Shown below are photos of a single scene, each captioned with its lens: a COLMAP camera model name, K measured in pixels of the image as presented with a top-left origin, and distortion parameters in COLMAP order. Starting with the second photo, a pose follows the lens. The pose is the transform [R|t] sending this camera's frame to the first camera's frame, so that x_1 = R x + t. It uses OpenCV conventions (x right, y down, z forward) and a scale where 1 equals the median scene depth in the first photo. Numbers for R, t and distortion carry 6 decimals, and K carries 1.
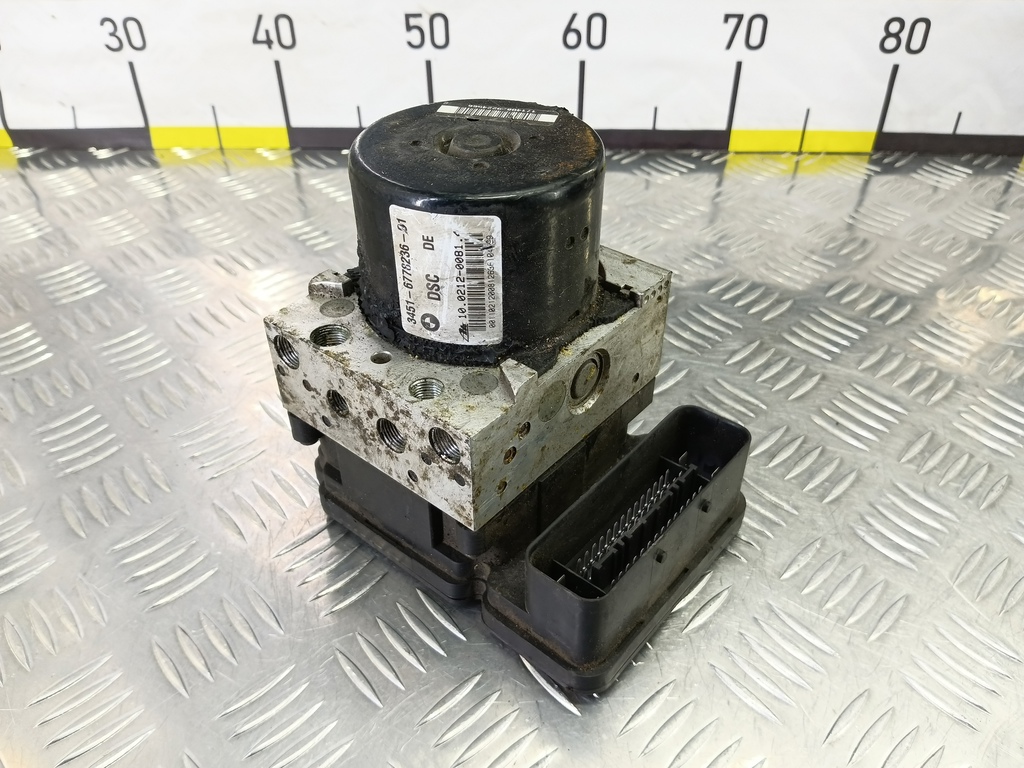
lens RADIAL K [[873.4, 0, 512.0], [0, 873.4, 384.0], [0, 0, 1]] dist [0.008989, 0.000639]
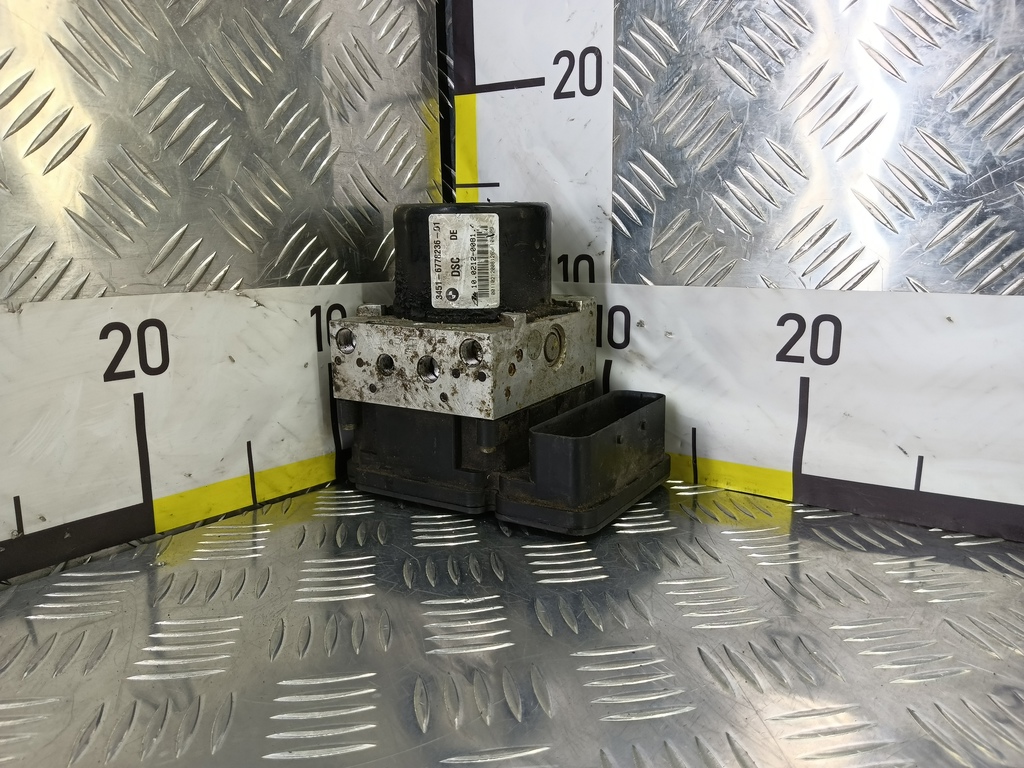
lens RADIAL K [[873.4, 0, 512.0], [0, 873.4, 384.0], [0, 0, 1]] dist [0.008989, 0.000639]
pose [[0.988332, -0.036598, 0.147854, -0.228416], [0.098402, 0.894361, -0.436389, 0.770539], [-0.116264, 0.445846, 0.887527, -0.315202]]
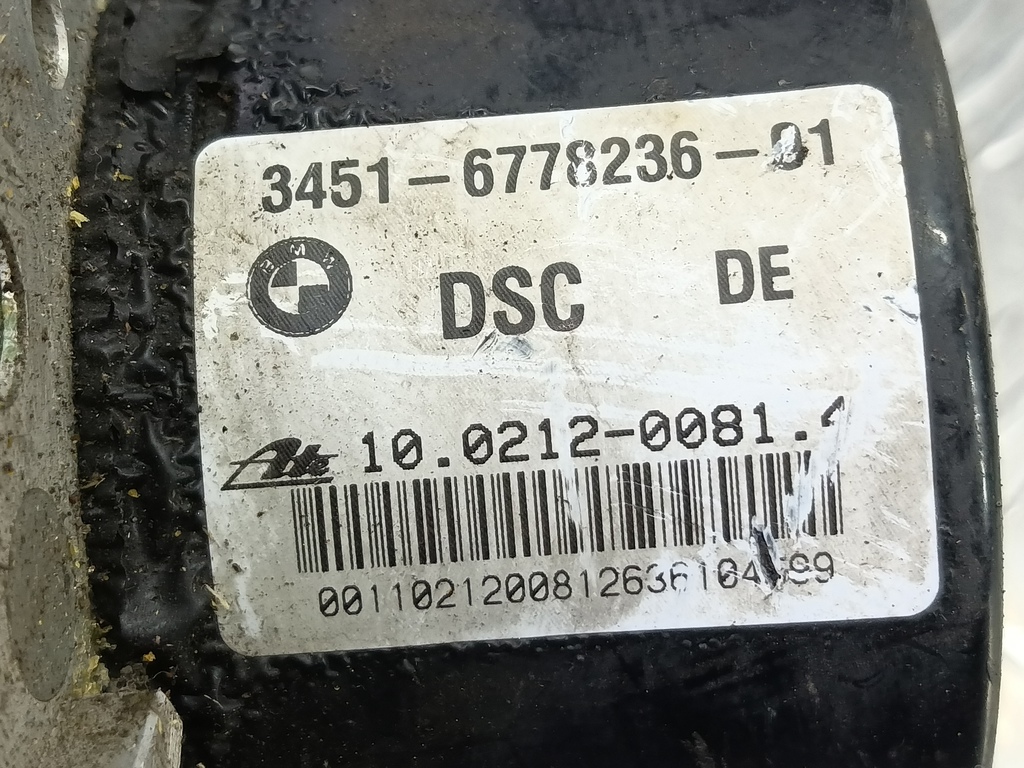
lens RADIAL K [[1424.0, 0, 512.0], [0, 1424.0, 384.0], [0, 0, 1]] dist [0.044616, 0.039971]
pose [[0.066258, 0.988311, 0.137298, -0.116054], [-0.796703, 0.135243, -0.589045, 0.087980], [-0.600728, -0.070357, 0.796352, 0.727324]]
